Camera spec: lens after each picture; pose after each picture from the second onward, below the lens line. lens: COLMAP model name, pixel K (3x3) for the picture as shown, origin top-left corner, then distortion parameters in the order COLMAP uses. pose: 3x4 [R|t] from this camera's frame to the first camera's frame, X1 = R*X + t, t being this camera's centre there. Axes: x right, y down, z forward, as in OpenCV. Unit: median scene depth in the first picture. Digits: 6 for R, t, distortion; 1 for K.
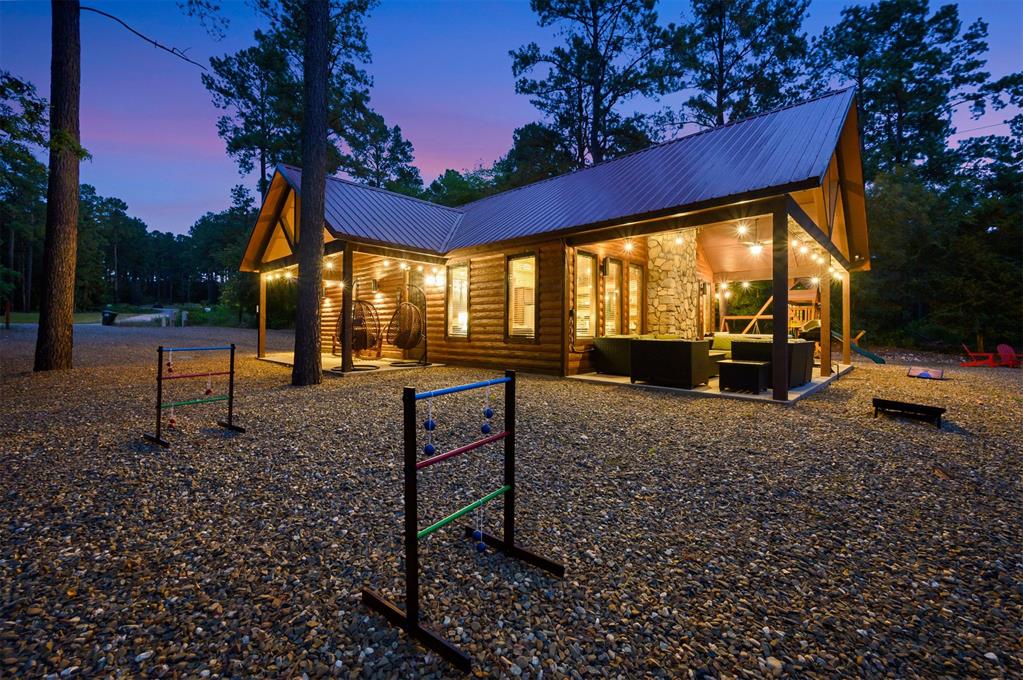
lens RADIAL K [[420.2, 0, 511.4], [0, 420.2, 321.2], [0, 0, 1]] dist [0.000368, -0.000365]
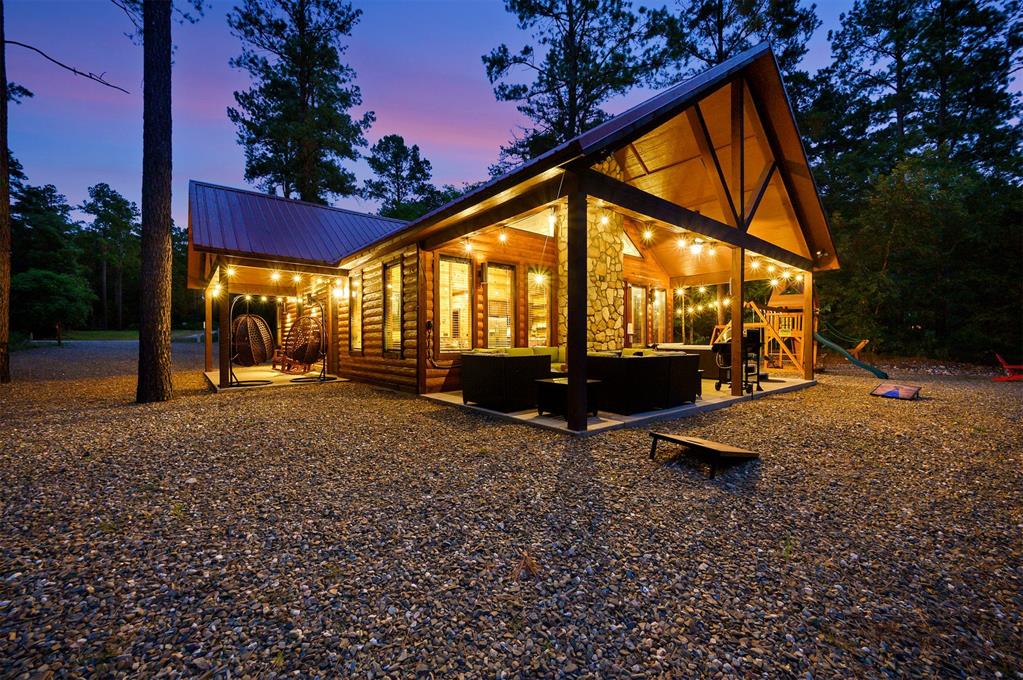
lens RADIAL K [[407.0, 0, 511.5], [0, 407.0, 340.0], [0, 0, 1]] dist [-0.000856, 0.000784]
pose [[0.992909, -0.010185, -0.118440, 0.163699], [0.012061, 0.999813, 0.015132, 0.001199], [0.118264, -0.016454, 0.992846, 0.060172]]
